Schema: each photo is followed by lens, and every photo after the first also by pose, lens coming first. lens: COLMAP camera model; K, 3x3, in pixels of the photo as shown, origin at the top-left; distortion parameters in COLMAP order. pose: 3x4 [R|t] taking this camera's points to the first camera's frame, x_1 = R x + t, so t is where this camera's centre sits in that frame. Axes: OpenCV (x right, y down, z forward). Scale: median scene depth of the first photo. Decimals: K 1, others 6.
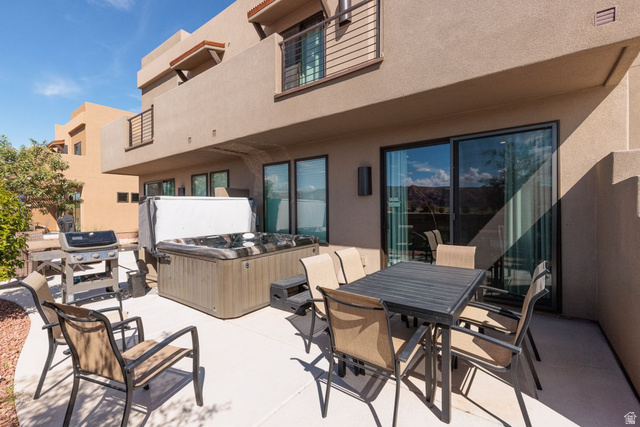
lens RADIAL K [[286.1, 0, 321.4], [0, 286.1, 209.7], [0, 0, 1]] dist [0.002228, 0.000173]
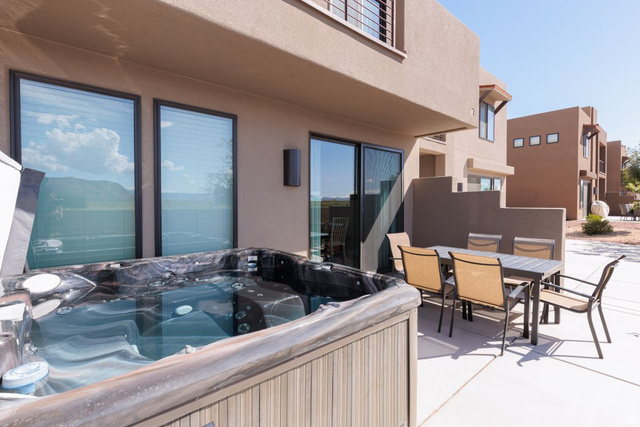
lens RADIAL K [[286.1, 0, 321.7], [0, 286.1, 212.2], [0, 0, 1]] dist [0.002228, 0.000173]
pose [[0.224130, -0.015059, 0.974443, -0.586322], [0.000220, 0.999881, 0.015401, 0.006724], [-0.974559, -0.003237, 0.224107, 0.731619]]
